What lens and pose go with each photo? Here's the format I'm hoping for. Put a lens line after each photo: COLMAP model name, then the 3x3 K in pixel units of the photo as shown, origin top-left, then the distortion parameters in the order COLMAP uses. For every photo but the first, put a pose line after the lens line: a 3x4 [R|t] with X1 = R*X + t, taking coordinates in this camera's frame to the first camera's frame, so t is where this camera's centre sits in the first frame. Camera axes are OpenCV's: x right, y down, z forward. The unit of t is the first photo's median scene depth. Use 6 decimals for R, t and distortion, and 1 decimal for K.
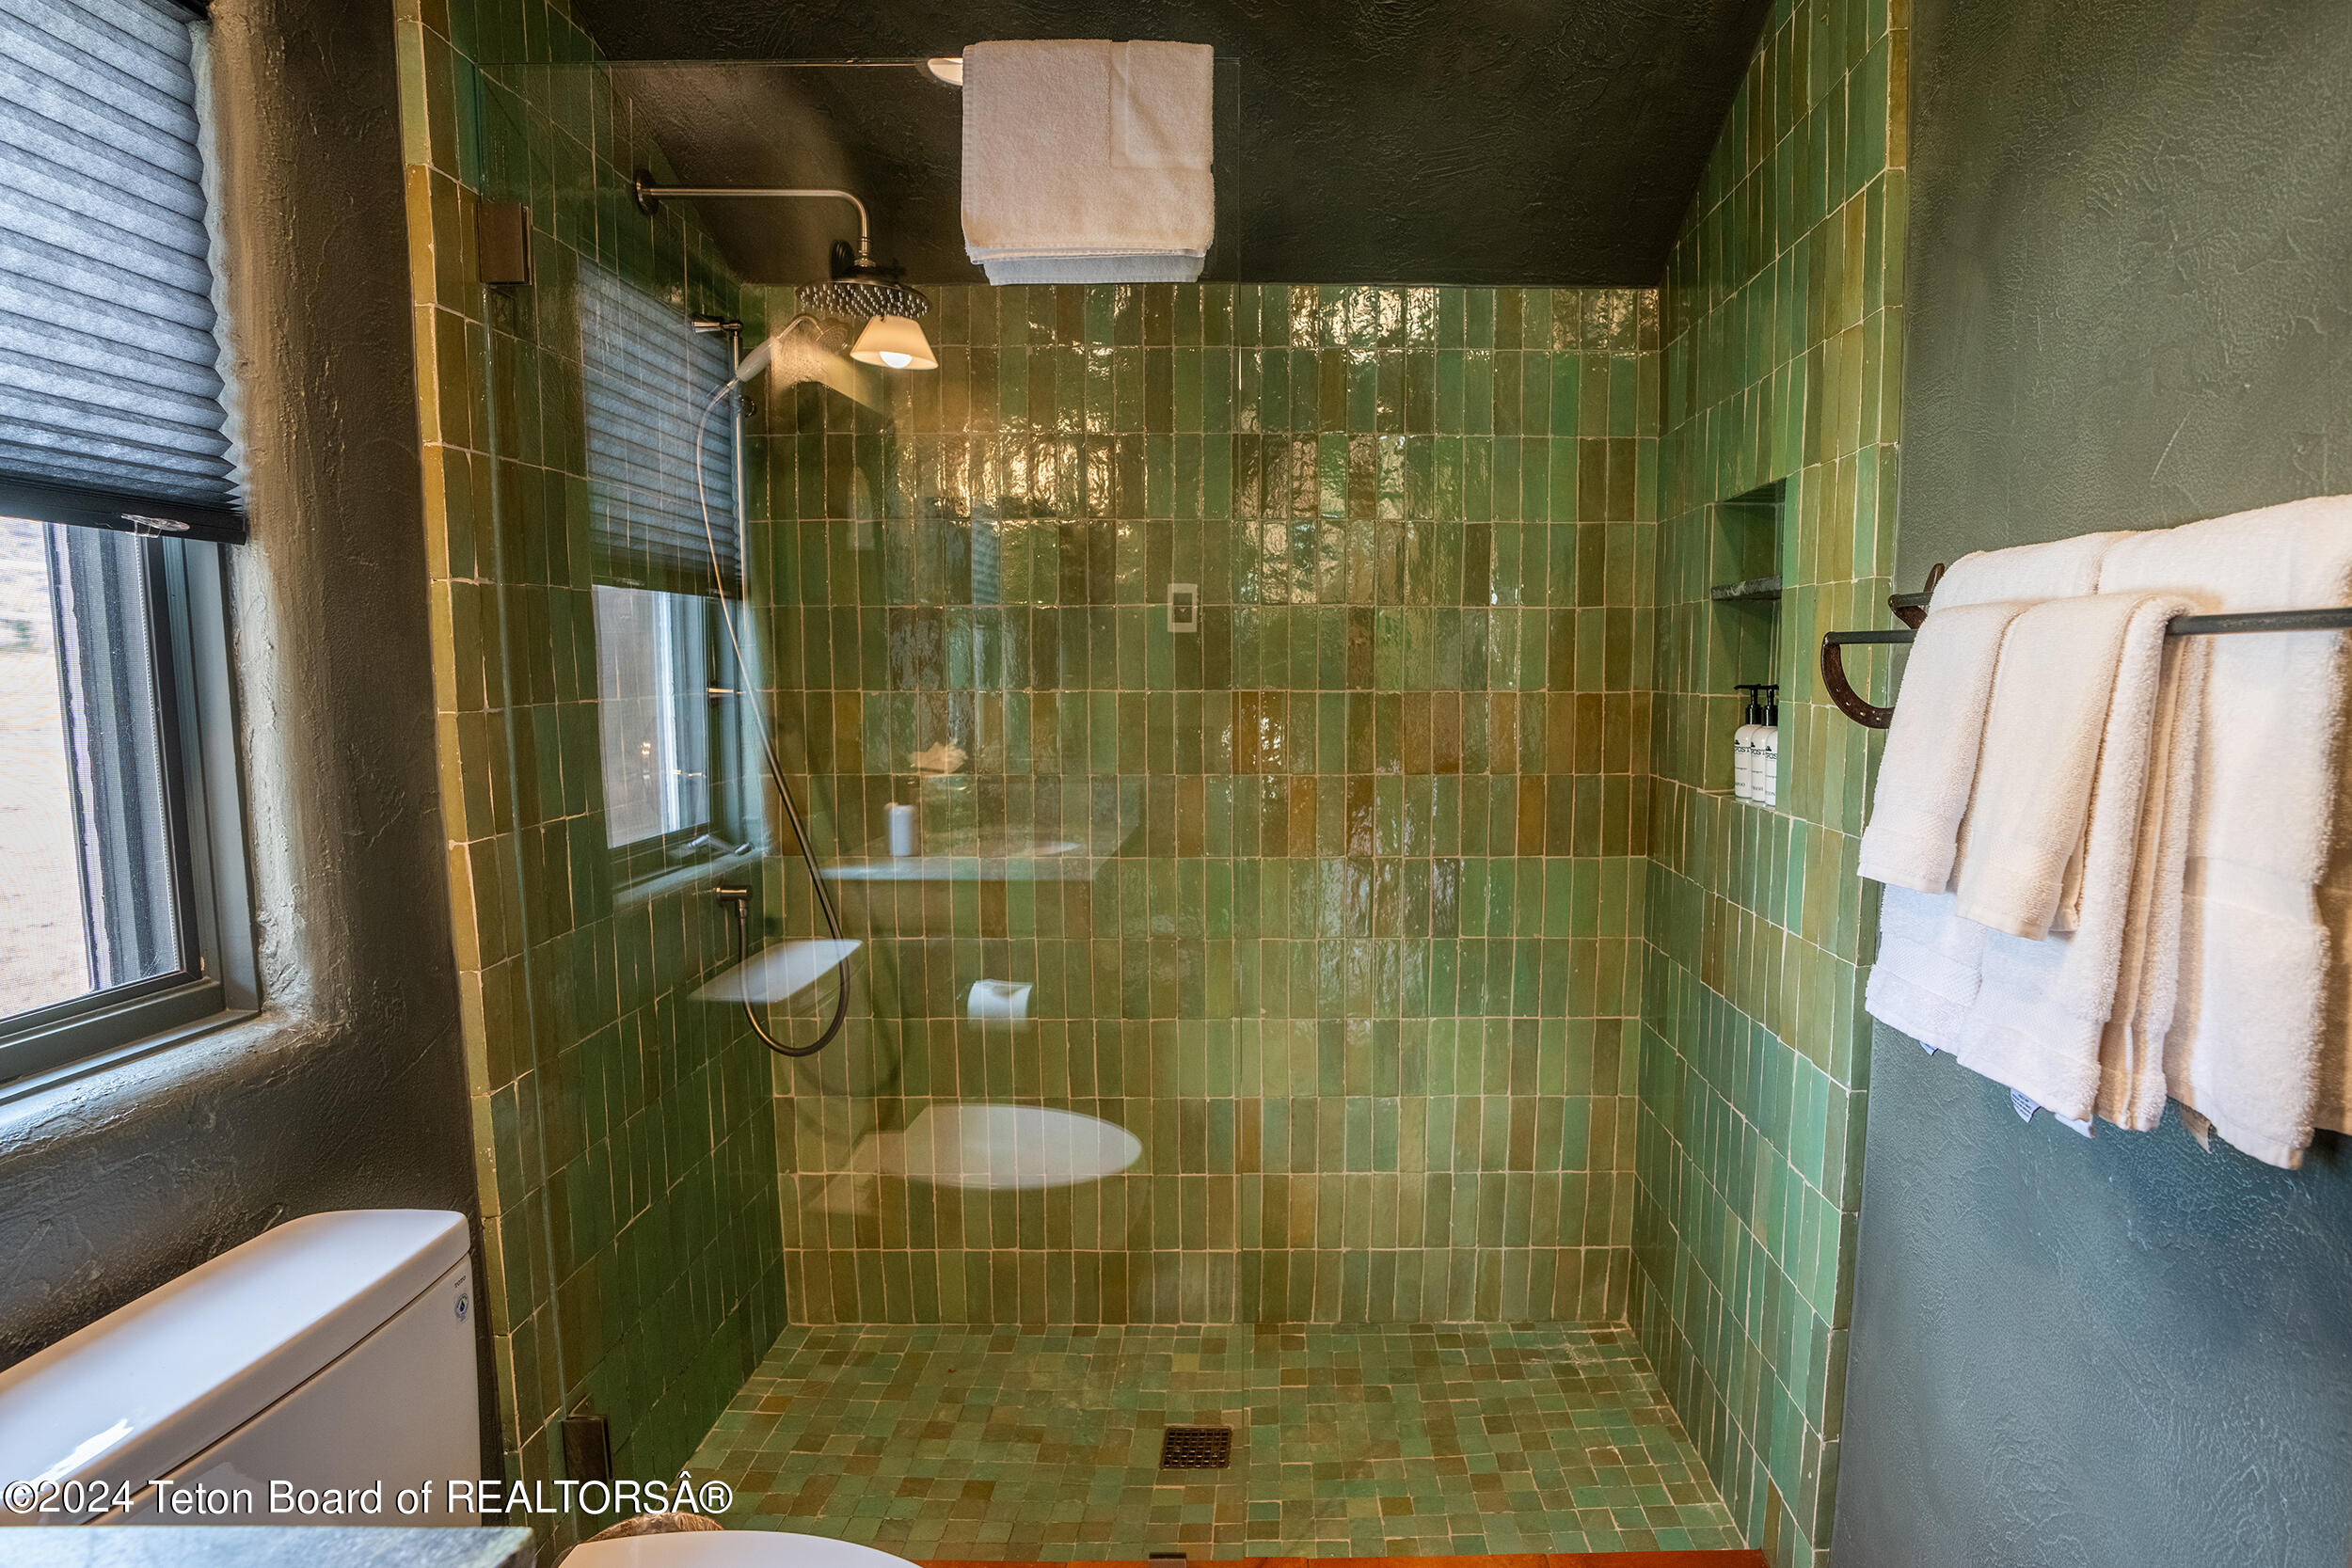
lens RADIAL K [[1257.6, 0, 1295.2], [0, 1257.6, 790.8], [0, 0, 1]] dist [-0.056597, 0.032376]
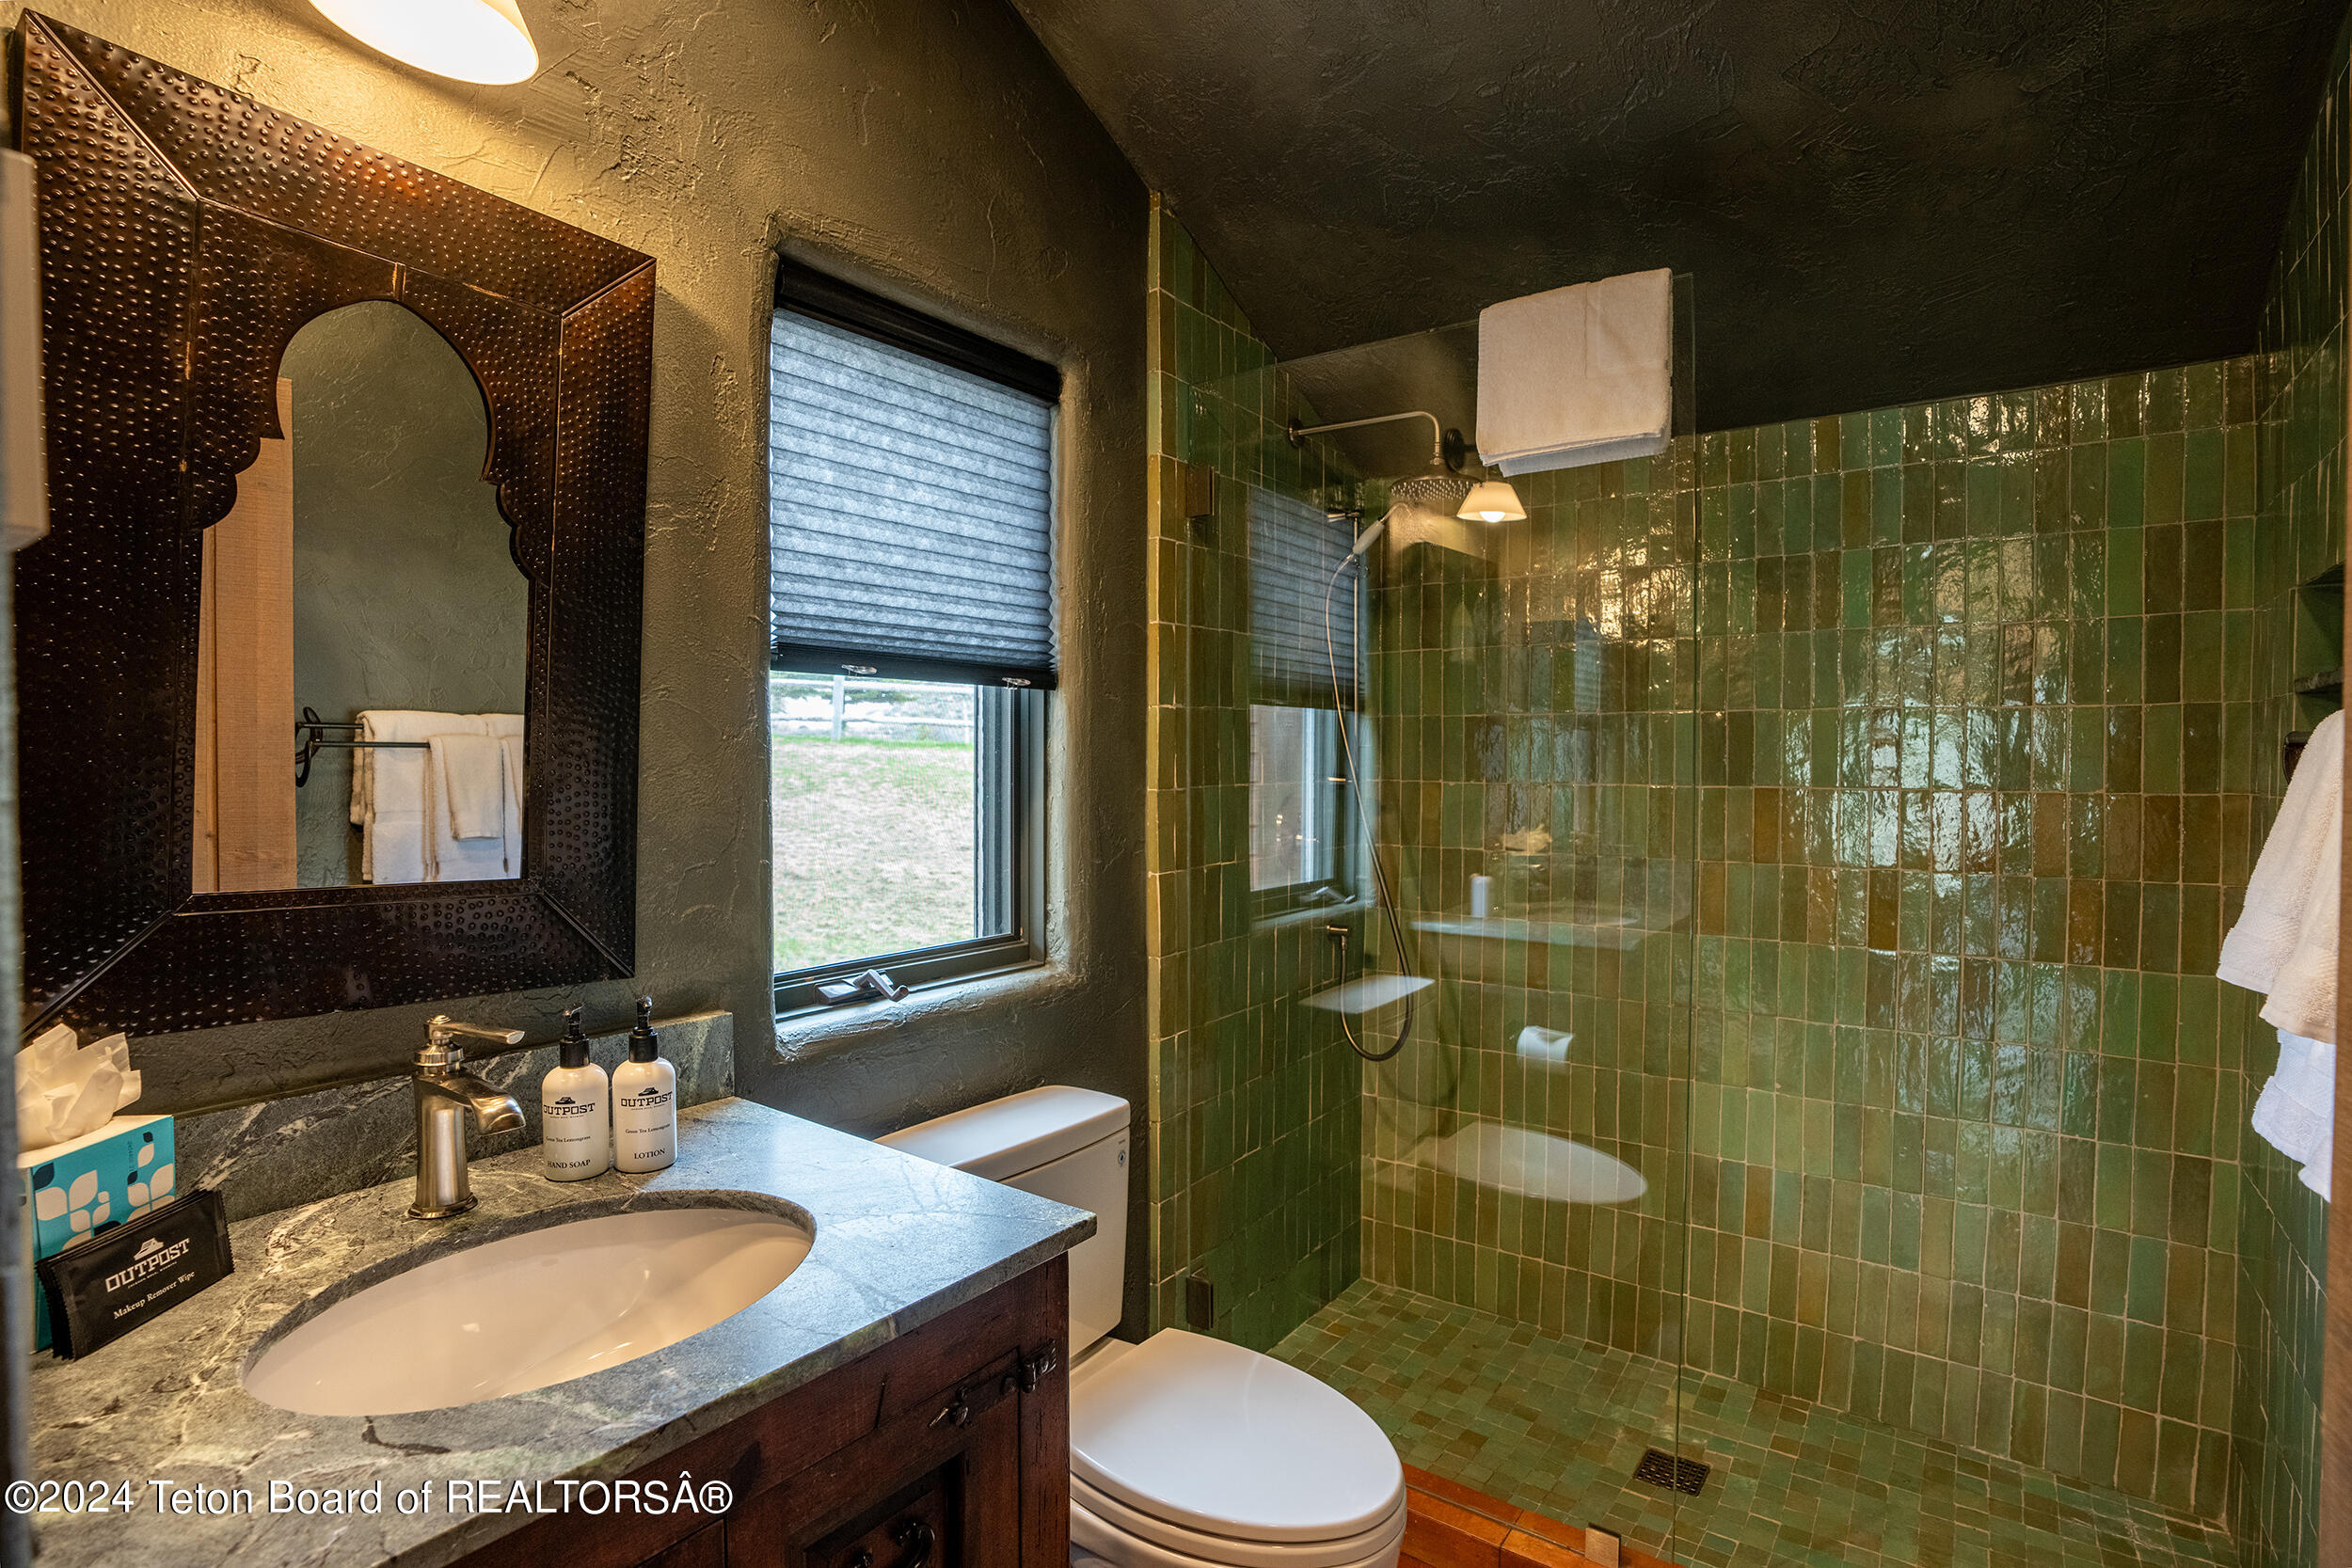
lens RADIAL K [[1112.5, 0, 1176.0], [0, 1112.5, 784.0], [0, 0, 1]] dist [-0.000053, 0.020785]
pose [[0.811927, 0.015560, -0.583551, 0.123144], [-0.061984, 0.996291, -0.059676, 0.008840], [0.580459, 0.084624, 0.809881, -0.099433]]
